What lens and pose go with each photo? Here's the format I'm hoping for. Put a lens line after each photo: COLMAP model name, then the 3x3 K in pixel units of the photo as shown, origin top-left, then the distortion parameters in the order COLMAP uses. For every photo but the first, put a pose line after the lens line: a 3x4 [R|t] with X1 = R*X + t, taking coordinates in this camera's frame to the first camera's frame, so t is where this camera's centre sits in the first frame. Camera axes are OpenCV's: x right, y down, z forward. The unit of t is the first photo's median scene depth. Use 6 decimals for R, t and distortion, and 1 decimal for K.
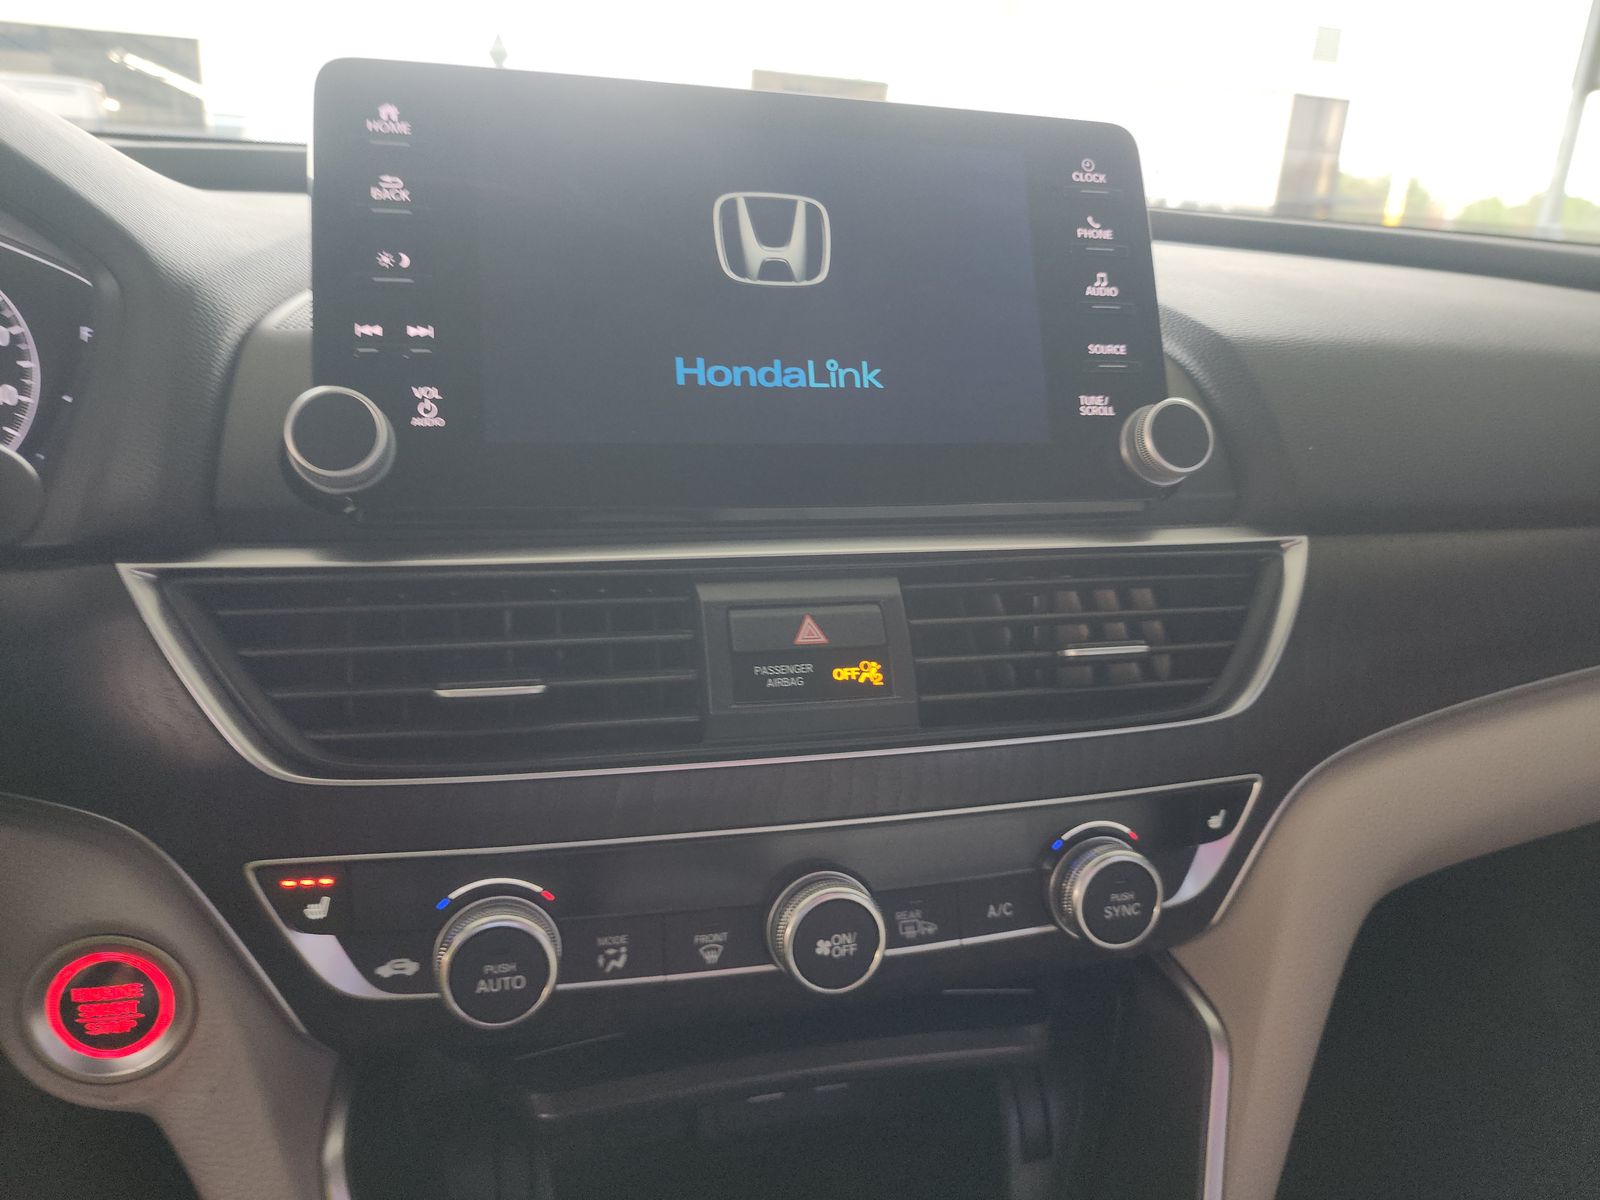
lens RADIAL K [[1090.5, 0, 798.6], [0, 1090.5, 596.0], [0, 0, 1]] dist [0.010053, -0.022576]
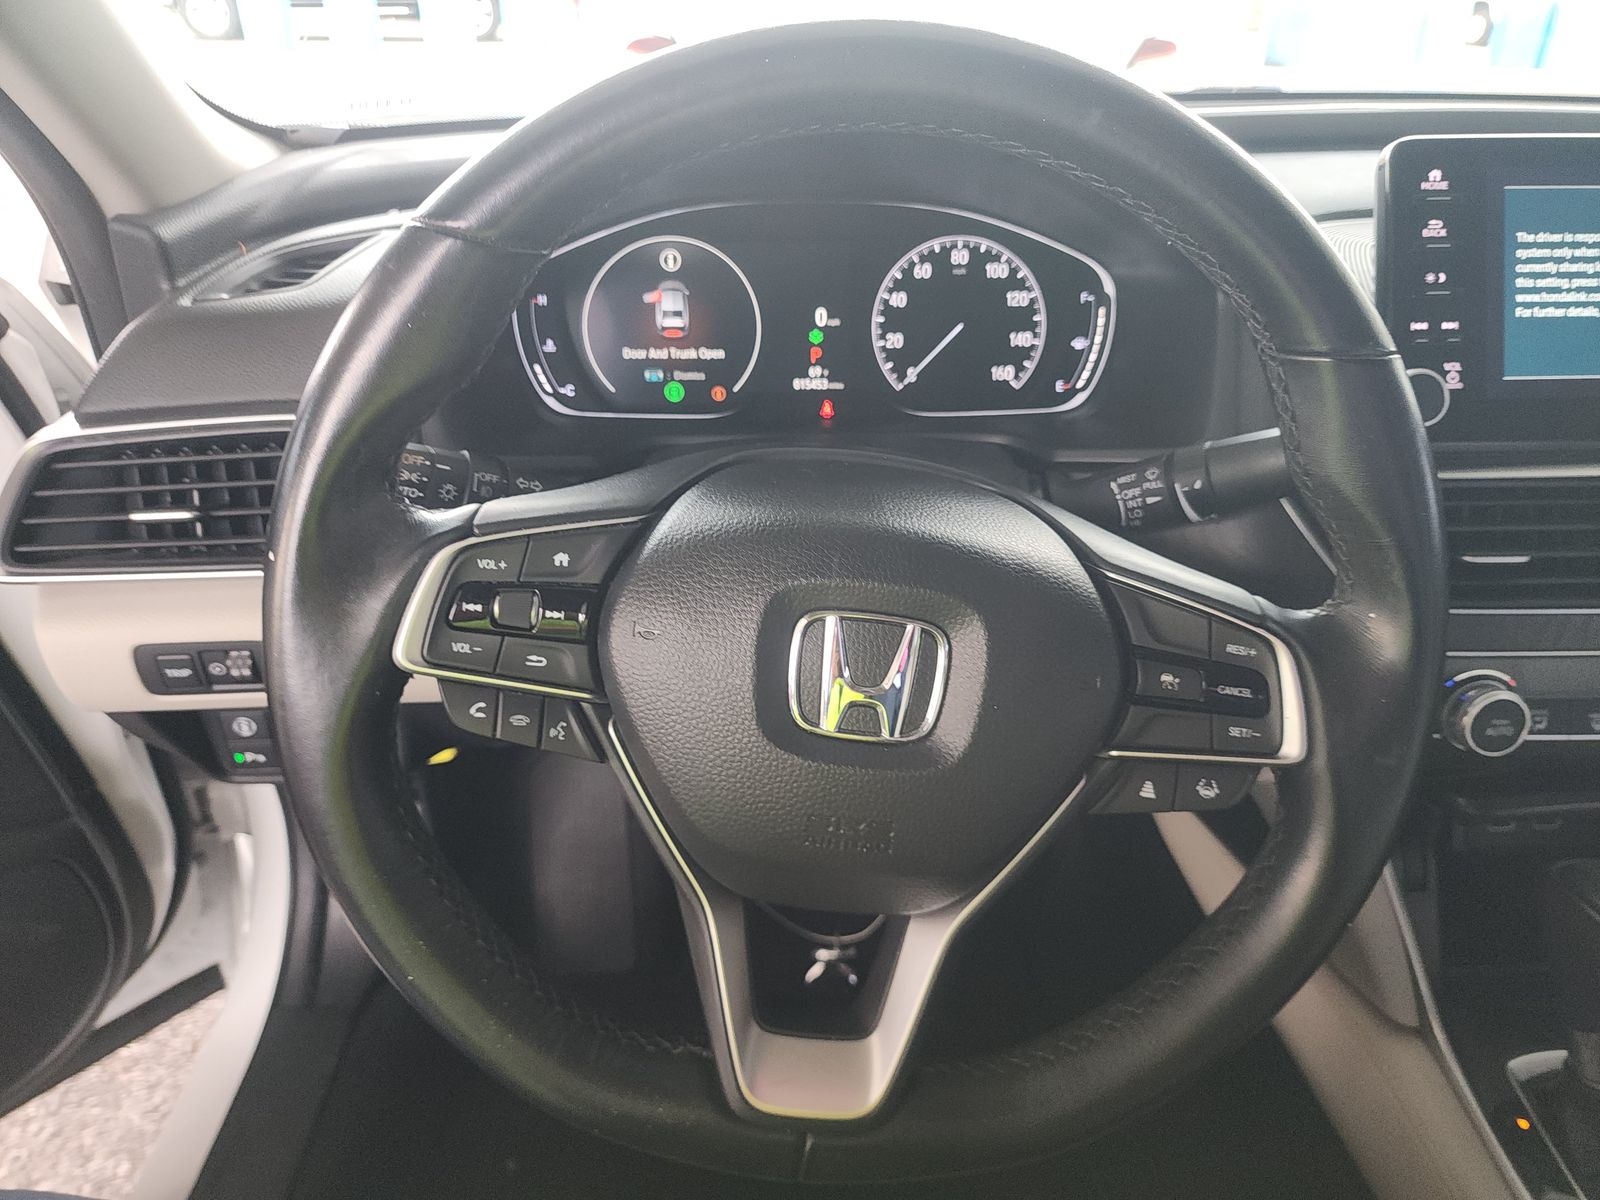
lens RADIAL K [[1090.5, 0, 810.4], [0, 1090.5, 606.9], [0, 0, 1]] dist [0.010053, -0.022576]
pose [[0.970638, 0.057989, -0.233449, -0.834731], [-0.016200, 0.984062, 0.177086, -0.106441], [0.239998, -0.168105, 0.956108, -0.766918]]
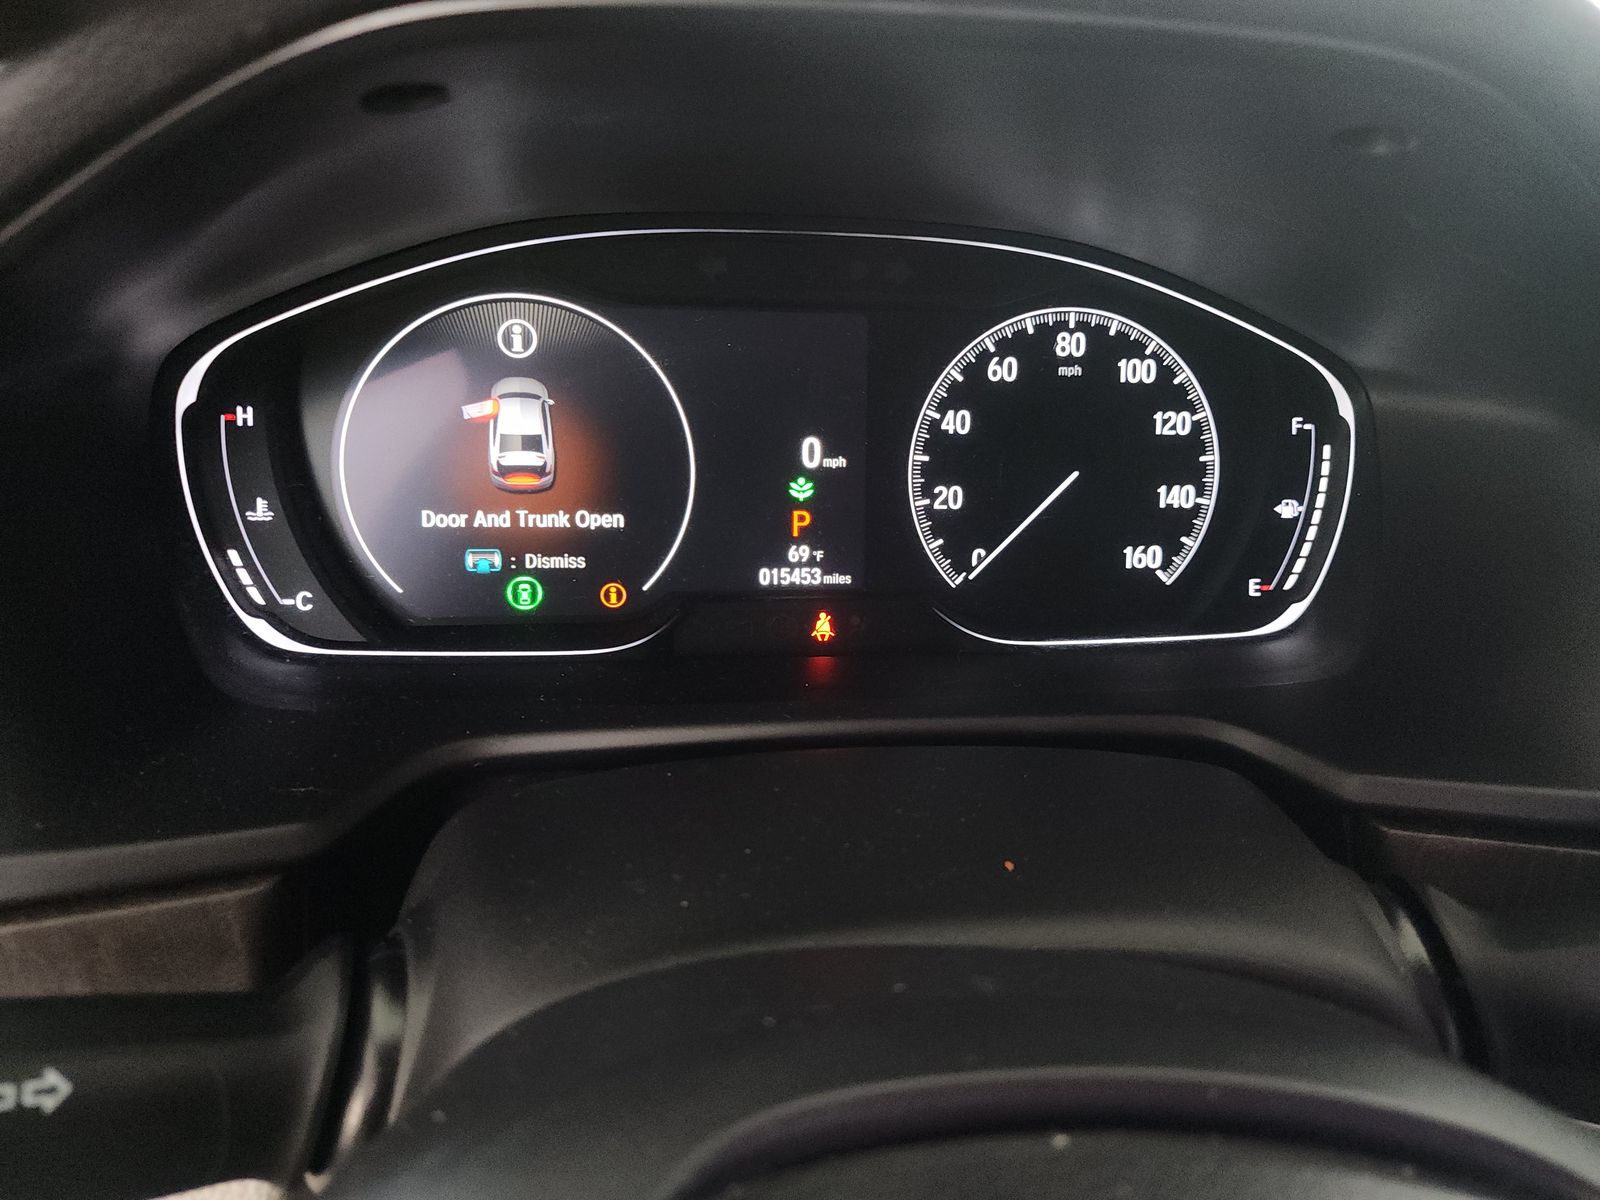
lens RADIAL K [[1090.5, 0, 792.3], [0, 1090.5, 596.8], [0, 0, 1]] dist [0.010053, -0.022576]
pose [[0.990919, 0.047448, -0.125813, -1.189118], [-0.028932, 0.988993, 0.145104, -0.287052], [0.131313, -0.140146, 0.981385, 0.179929]]
